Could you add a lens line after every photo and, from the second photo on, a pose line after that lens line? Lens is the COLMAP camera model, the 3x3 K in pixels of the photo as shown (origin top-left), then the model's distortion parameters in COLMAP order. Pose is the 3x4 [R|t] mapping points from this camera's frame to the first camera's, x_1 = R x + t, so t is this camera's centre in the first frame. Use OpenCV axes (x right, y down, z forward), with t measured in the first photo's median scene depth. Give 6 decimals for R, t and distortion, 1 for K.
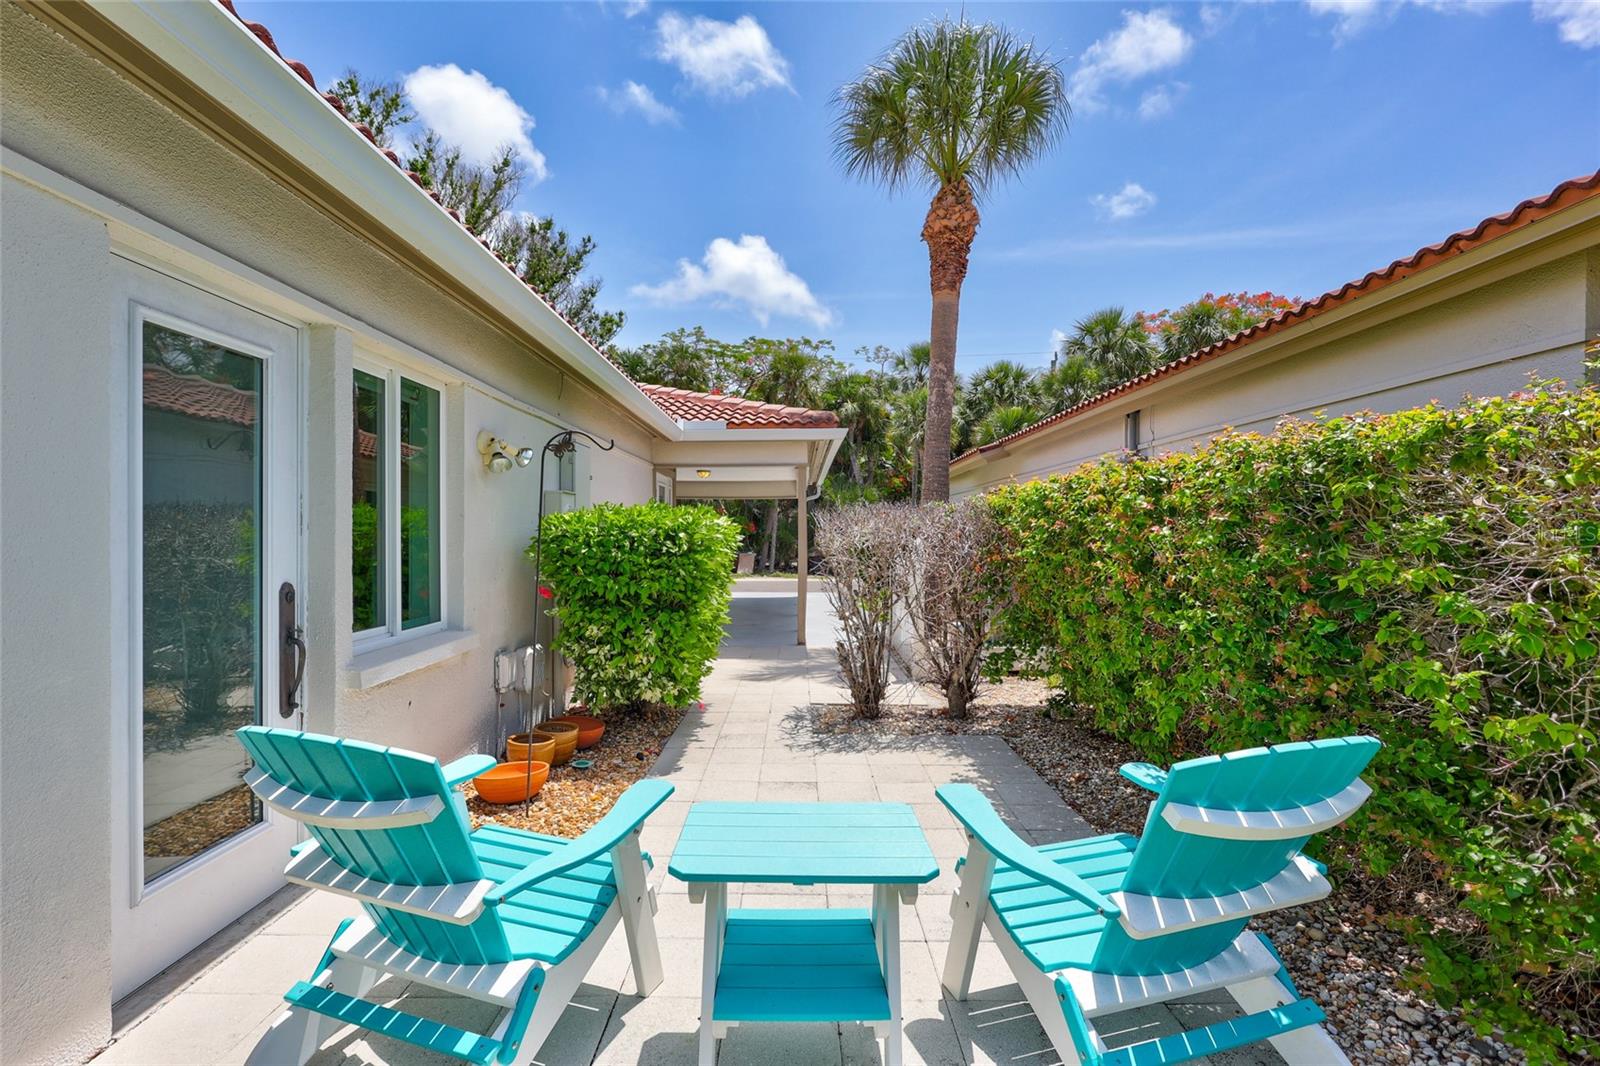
lens RADIAL K [[743.9, 0, 806.1], [0, 743.9, 531.9], [0, 0, 1]] dist [0.001453, -0.000122]
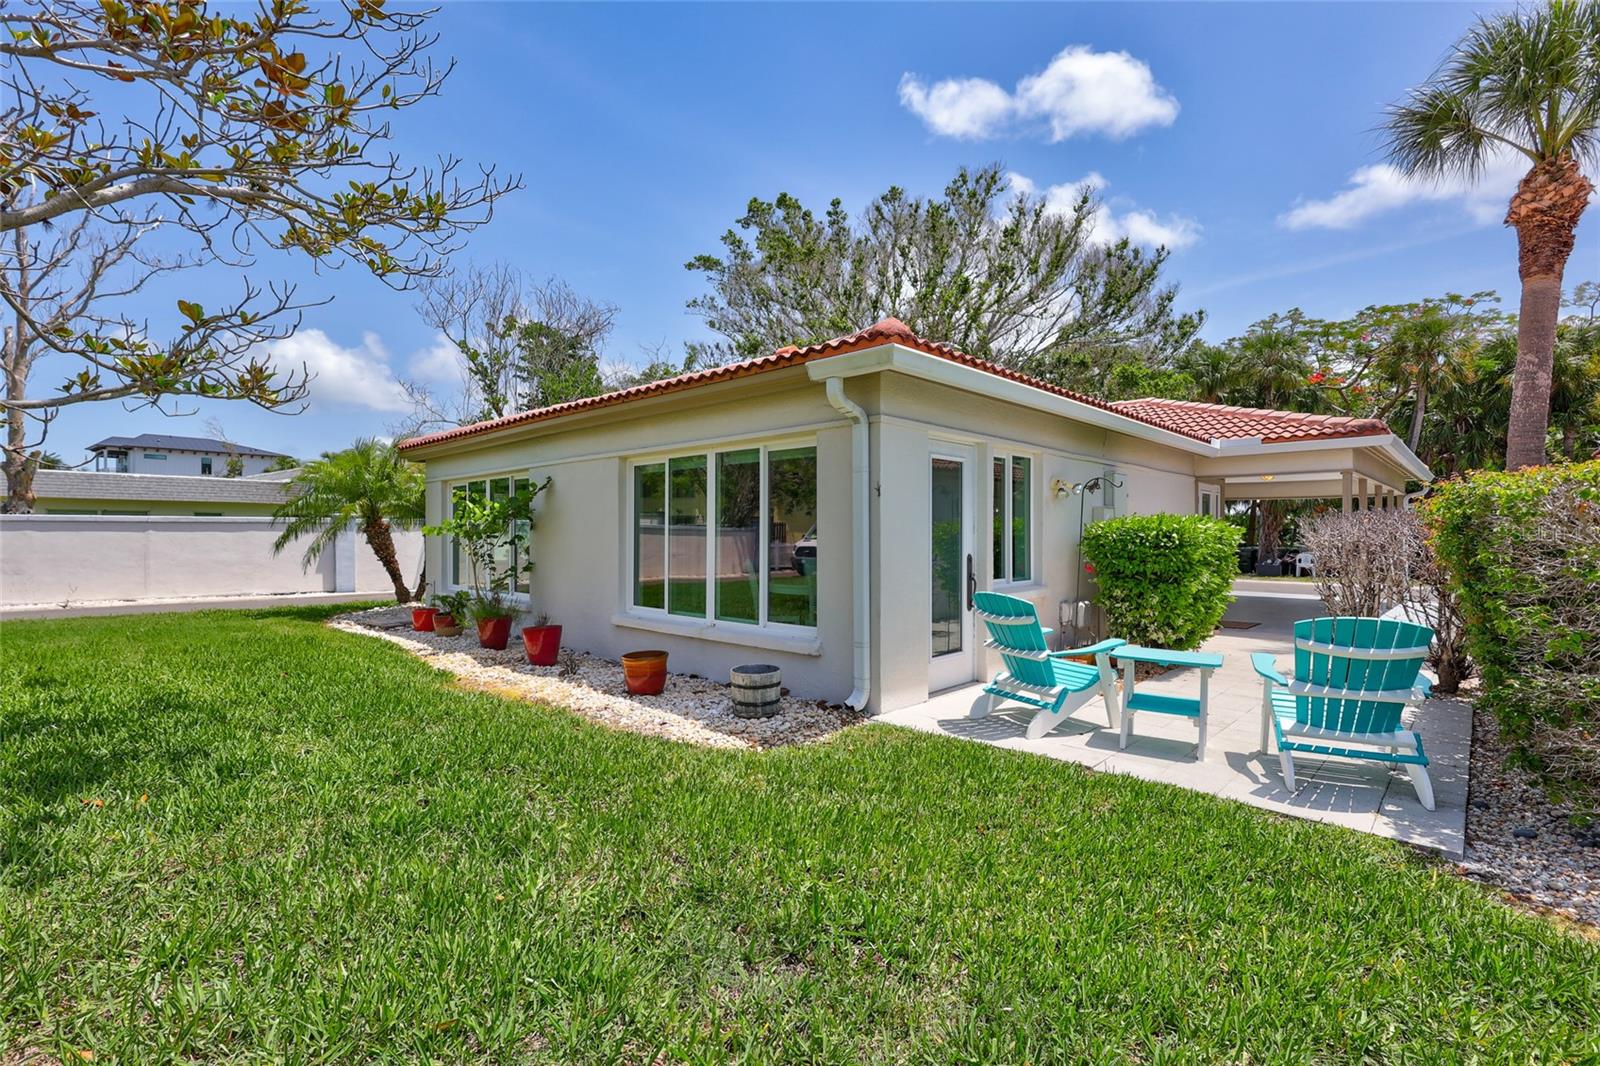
lens RADIAL K [[736.5, 0, 800.0], [0, 736.5, 533.0], [0, 0, 1]] dist [0.009621, -0.000157]
pose [[0.726269, -0.000826, -0.687410, 0.159917], [0.001267, 0.999999, 0.000136, -0.000643], [0.687409, -0.000970, 0.726270, -0.329842]]
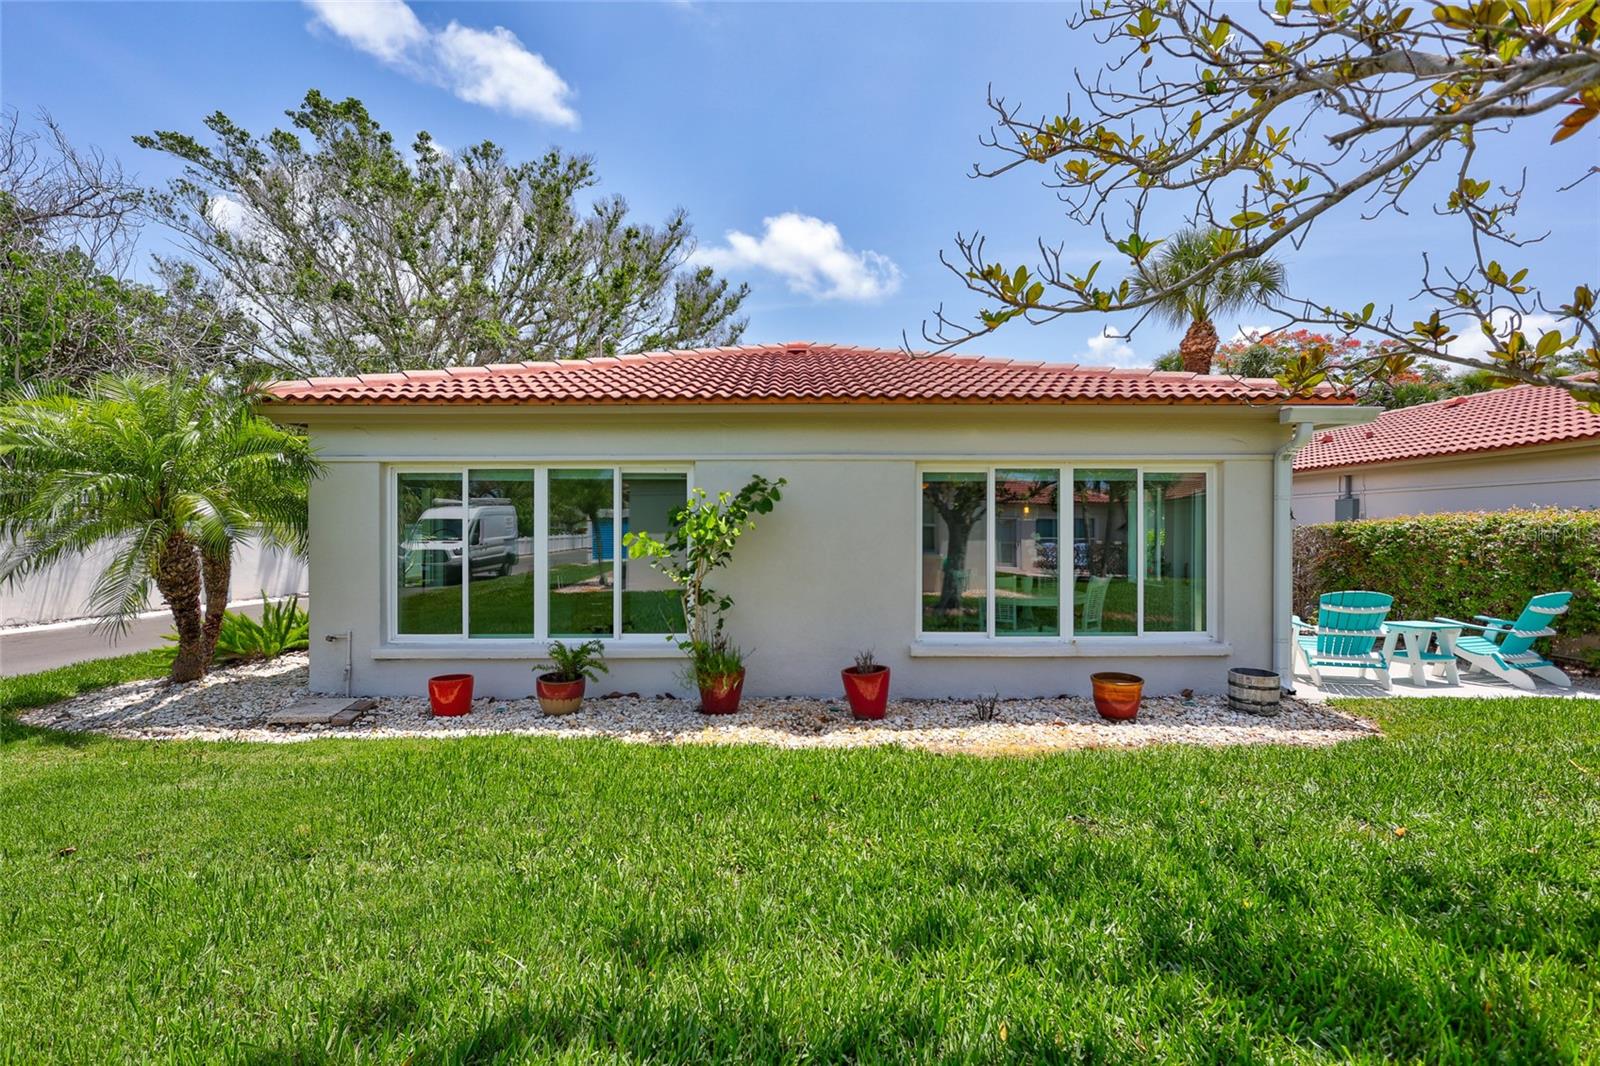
lens RADIAL K [[698.2, 0, 807.1], [0, 698.2, 548.0], [0, 0, 1]] dist [0.003033, -0.000079]
pose [[0.999997, -0.000504, 0.002237, -0.695589], [0.000417, 0.999253, 0.038645, -0.027751], [-0.002255, -0.038644, 0.999251, -0.575129]]
